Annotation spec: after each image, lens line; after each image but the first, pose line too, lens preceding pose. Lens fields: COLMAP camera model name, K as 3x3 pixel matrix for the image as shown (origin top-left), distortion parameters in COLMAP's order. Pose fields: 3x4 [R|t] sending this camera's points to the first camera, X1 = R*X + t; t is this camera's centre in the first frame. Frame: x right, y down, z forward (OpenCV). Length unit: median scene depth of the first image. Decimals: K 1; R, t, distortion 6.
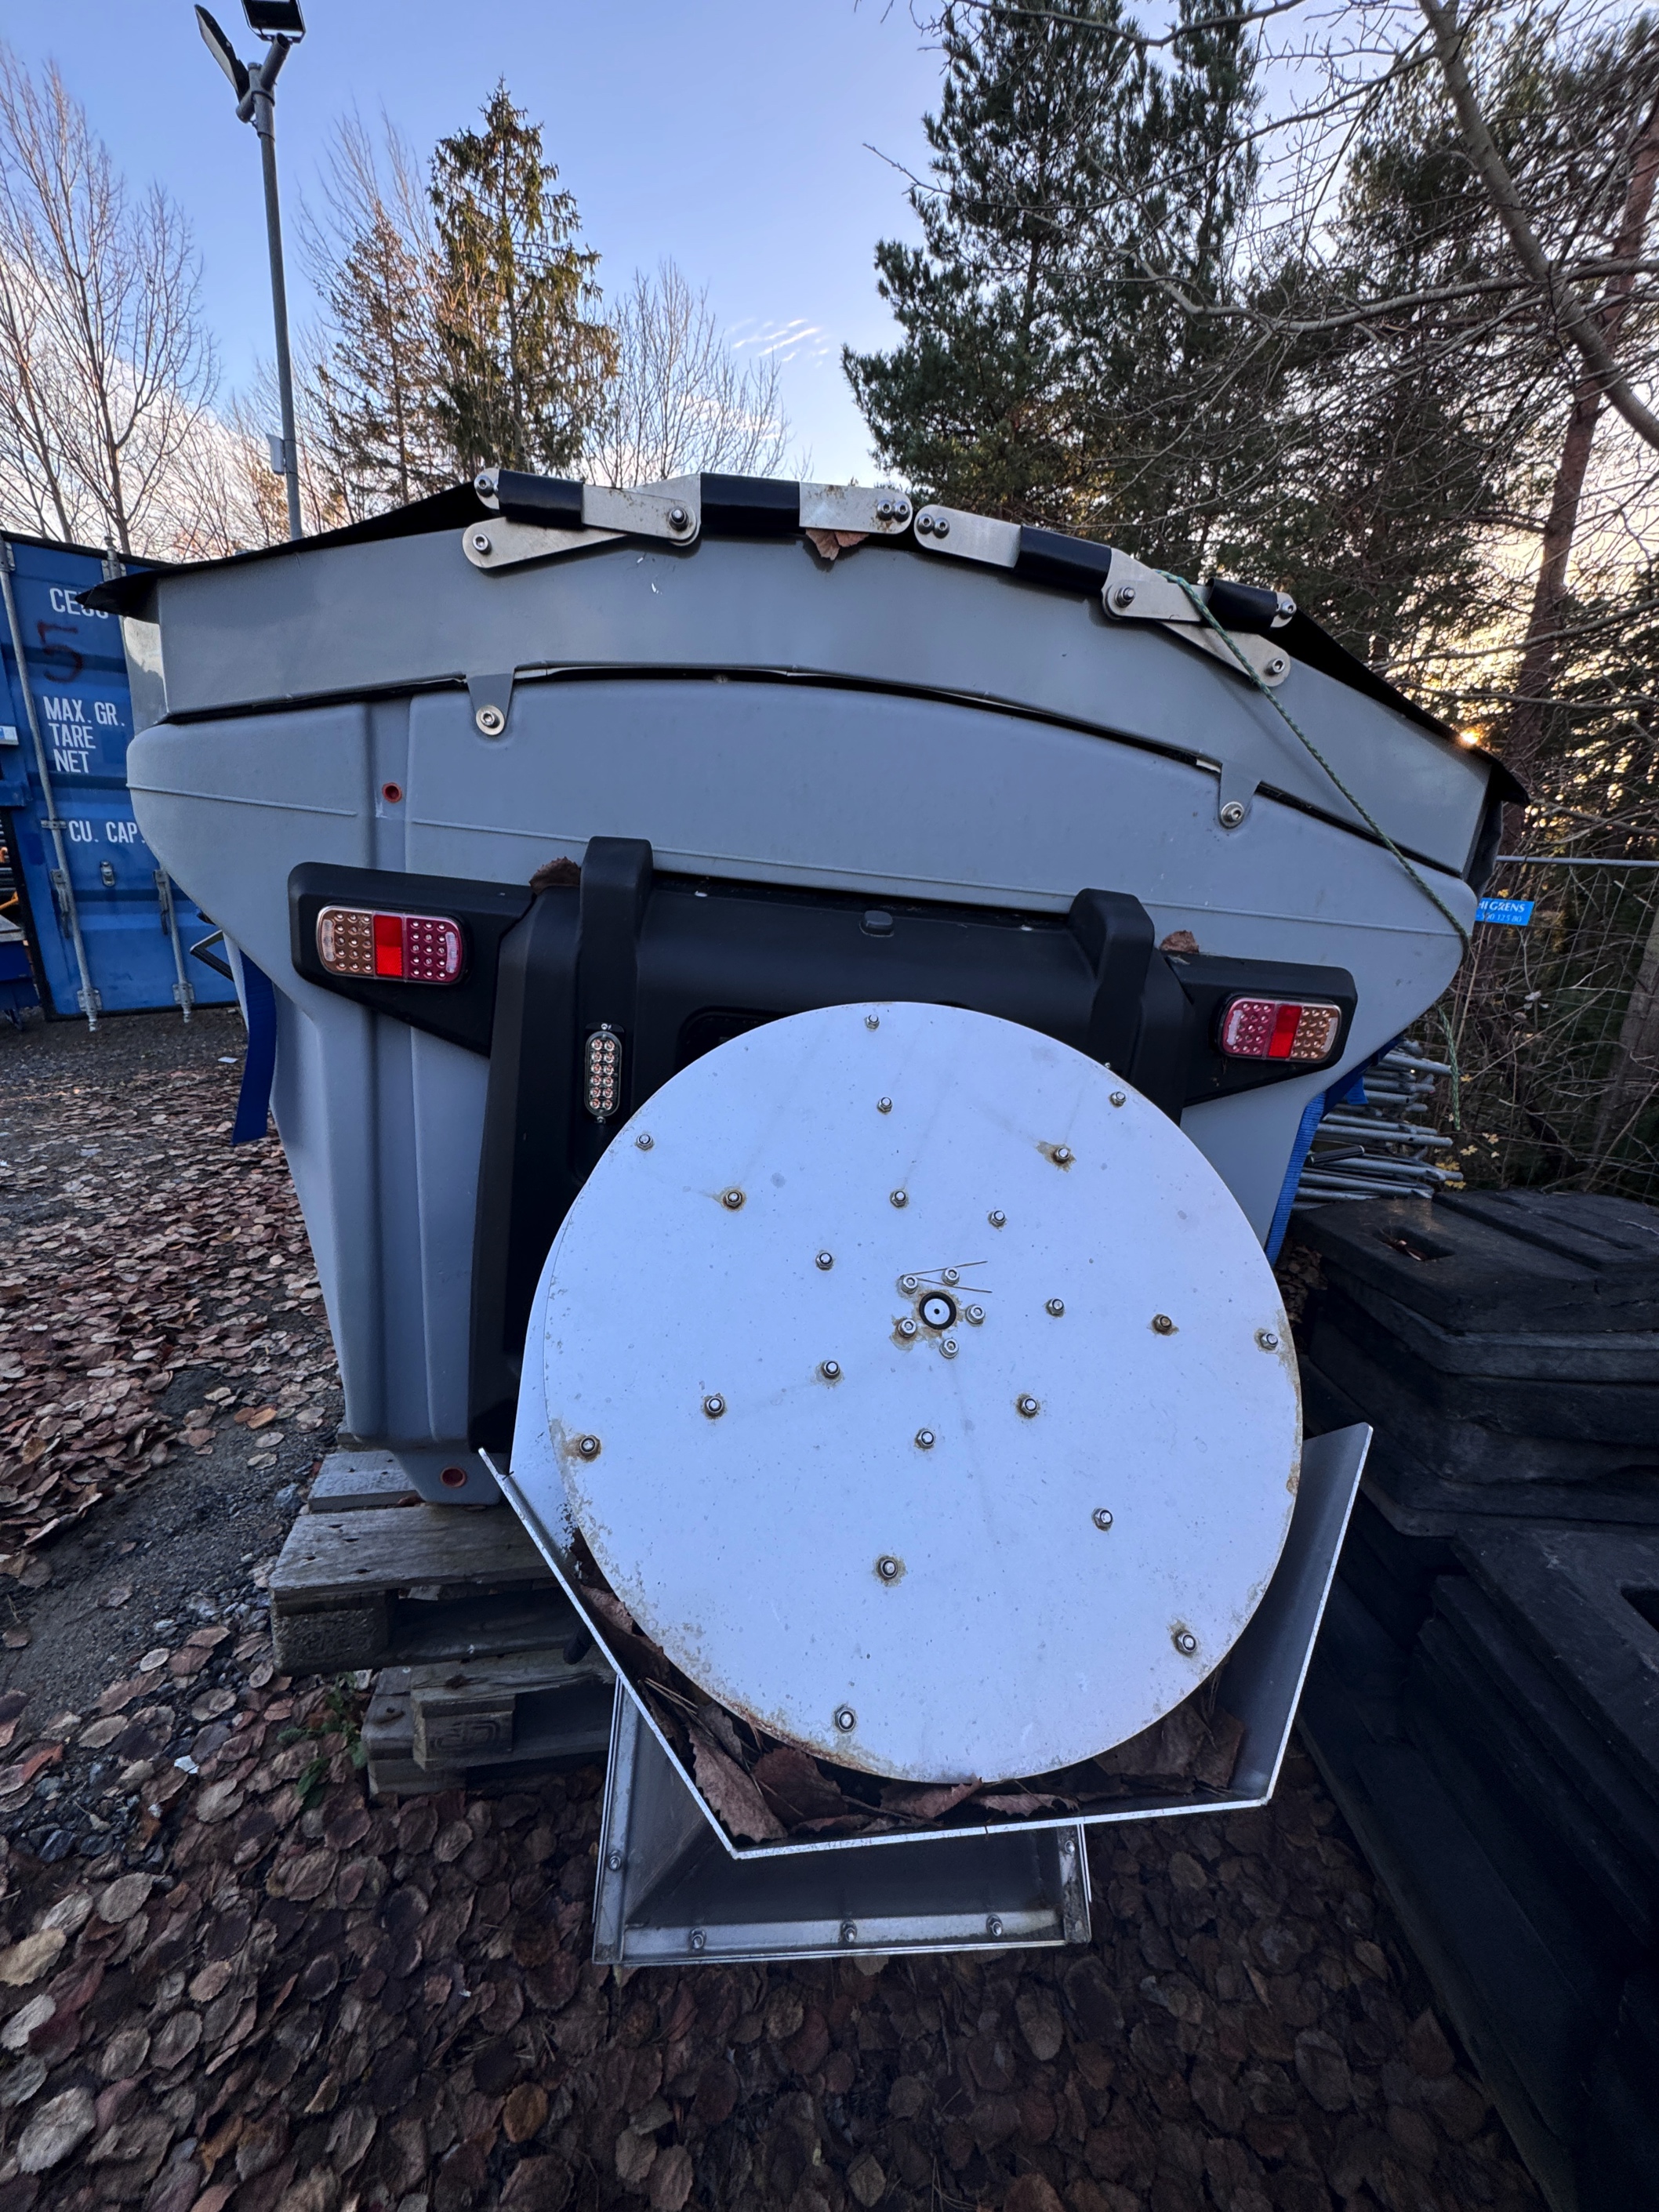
lens RADIAL K [[882.8, 0, 836.5], [0, 882.8, 1099.0], [0, 0, 1]] dist [-0.004719, 0.000758]
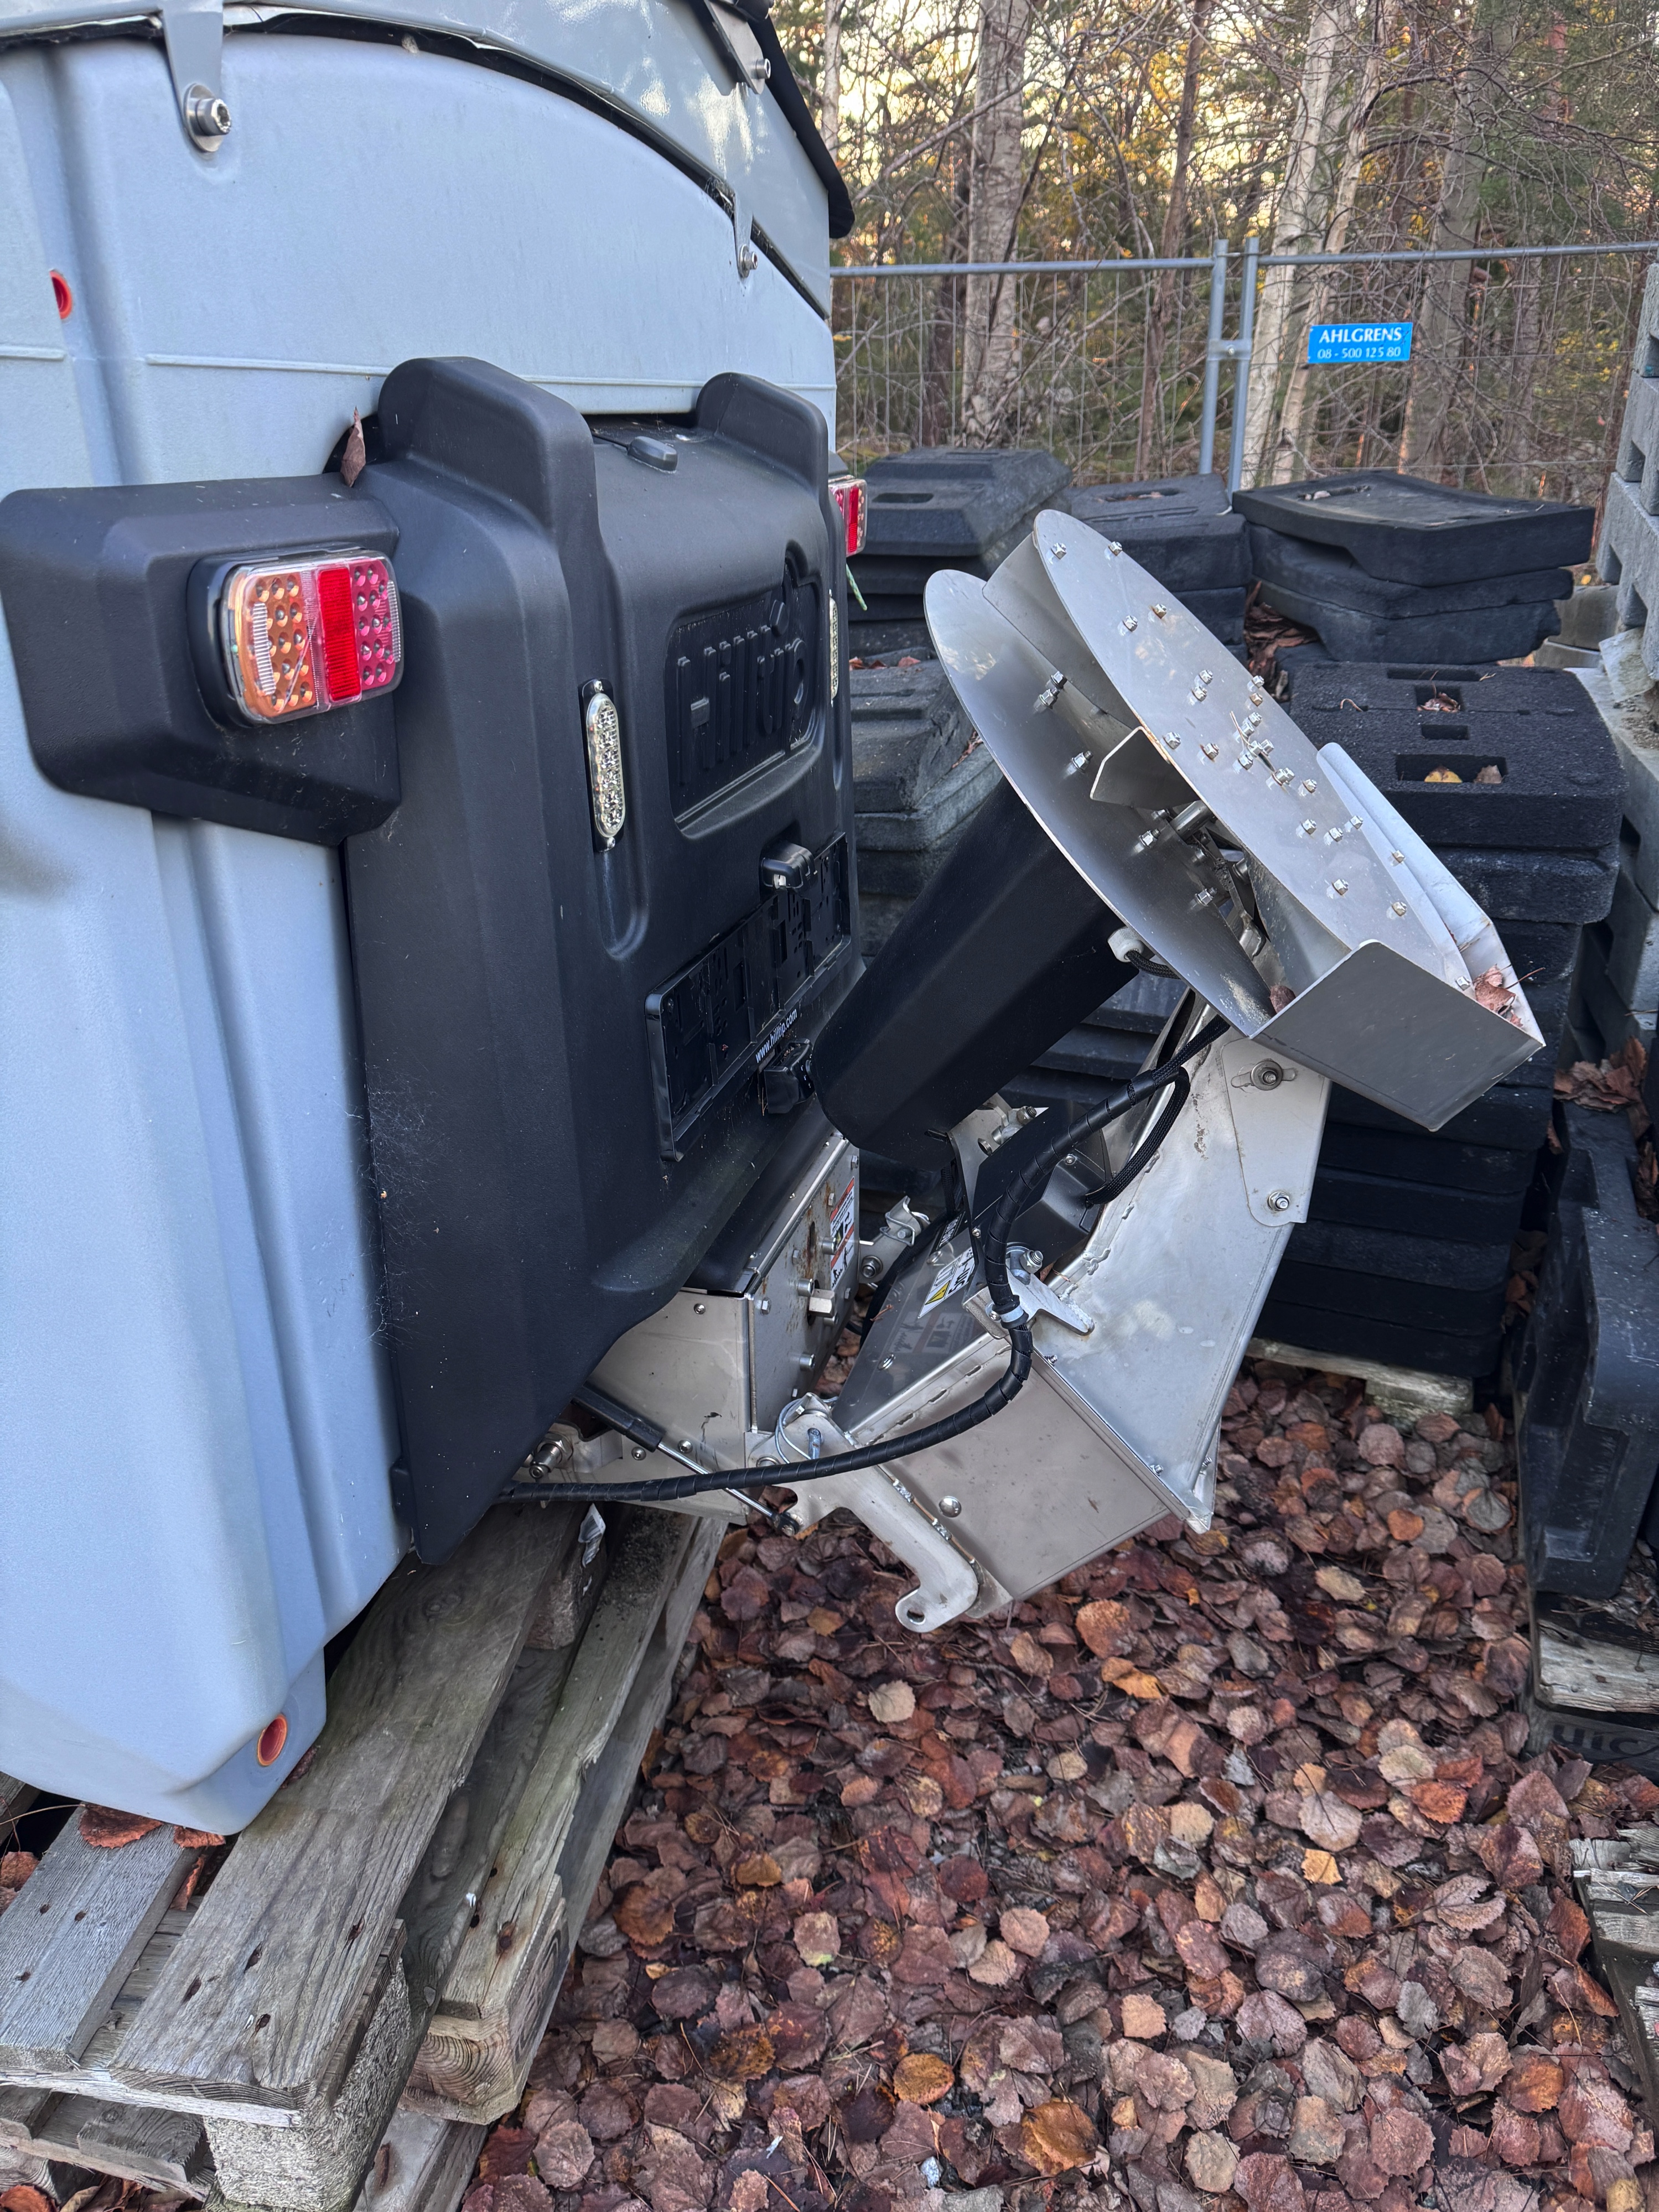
lens RADIAL K [[1559.0, 0, 835.4], [0, 1559.0, 1119.6], [0, 0, 1]] dist [0.025794, -0.040279]
pose [[0.362102, -0.480356, 0.798837, -1.082334], [0.294073, 0.872098, 0.391110, -0.174105], [-0.884536, 0.093294, 0.457048, 0.339013]]
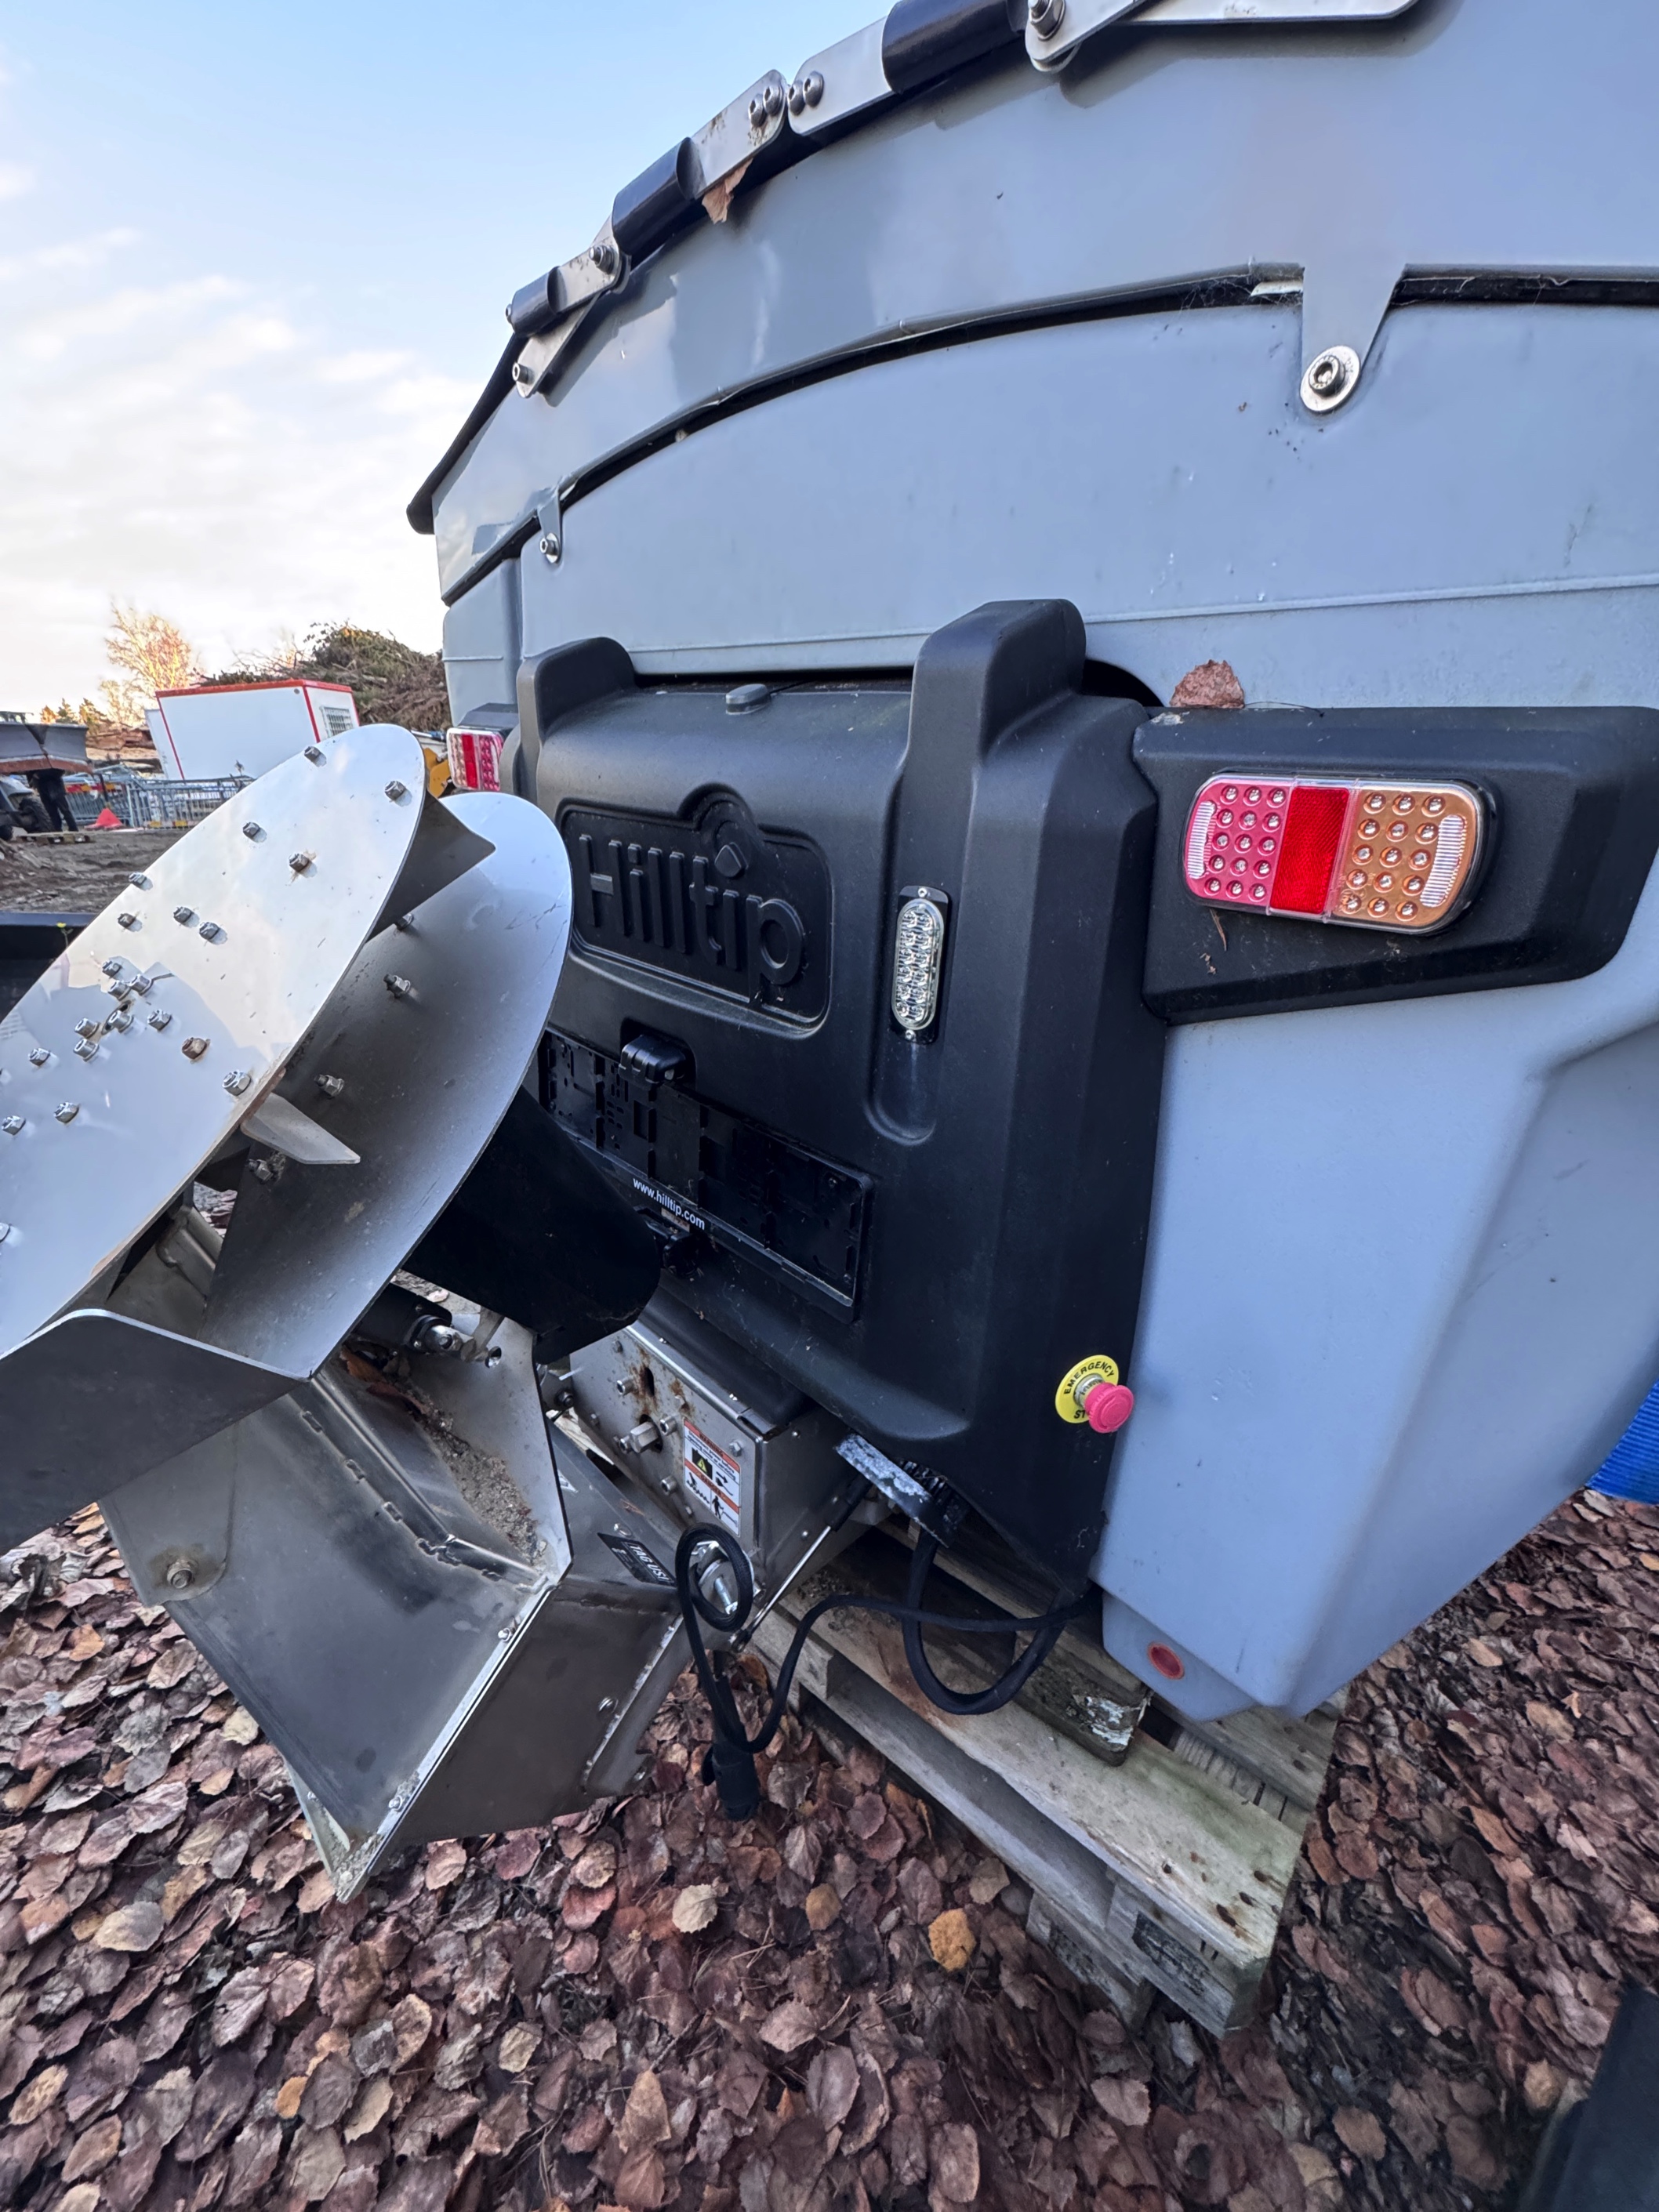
lens RADIAL K [[882.8, 0, 831.0], [0, 882.8, 1101.5], [0, 0, 1]] dist [-0.004719, 0.000758]
pose [[0.631737, 0.213417, -0.745225, 0.716220], [-0.189112, 0.974739, 0.118832, 0.039558], [0.751761, 0.065861, 0.656139, 0.535736]]
